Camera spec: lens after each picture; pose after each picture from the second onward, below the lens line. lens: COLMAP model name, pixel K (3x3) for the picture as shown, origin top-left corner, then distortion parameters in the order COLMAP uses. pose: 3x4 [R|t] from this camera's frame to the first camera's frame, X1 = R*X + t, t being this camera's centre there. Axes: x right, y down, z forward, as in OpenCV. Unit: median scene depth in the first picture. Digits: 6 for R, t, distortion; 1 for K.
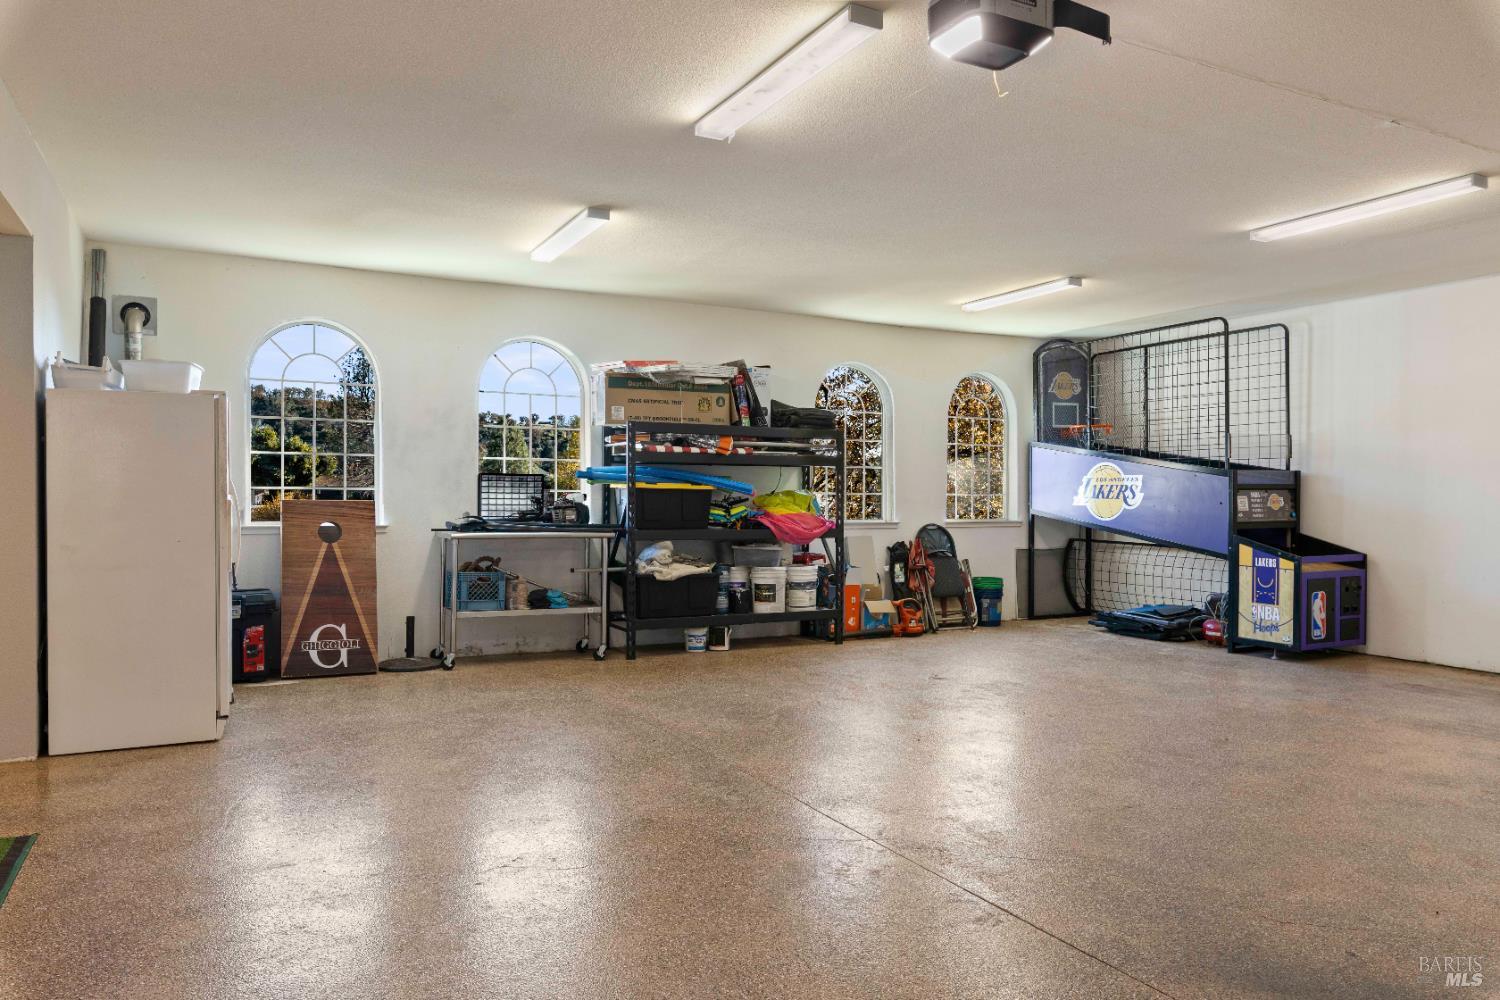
lens RADIAL K [[1005.5, 0, 750.0], [0, 1005.5, 500.0], [0, 0, 1]] dist [0.000473, -0.000987]
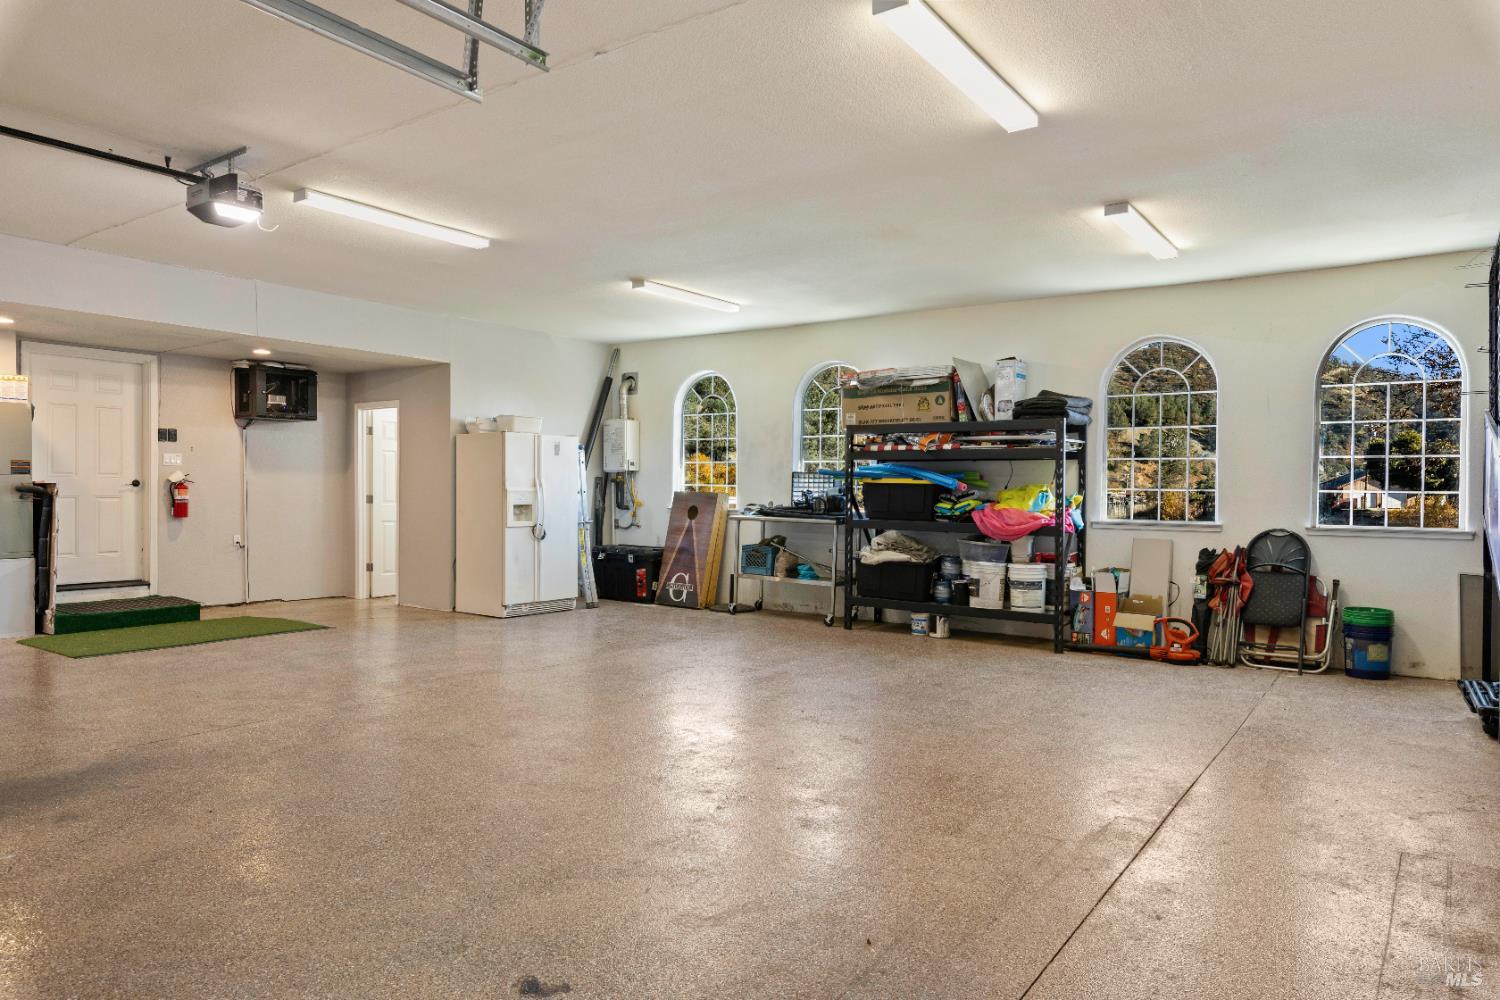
lens RADIAL K [[952.0, 0, 750.0], [0, 952.0, 500.0], [0, 0, 1]] dist [0.000907, -0.001345]
pose [[0.446174, 0.009405, -0.894897, 0.771658], [-0.015036, 0.999882, 0.003011, 0.006356], [0.894820, 0.012112, 0.446263, 0.380186]]
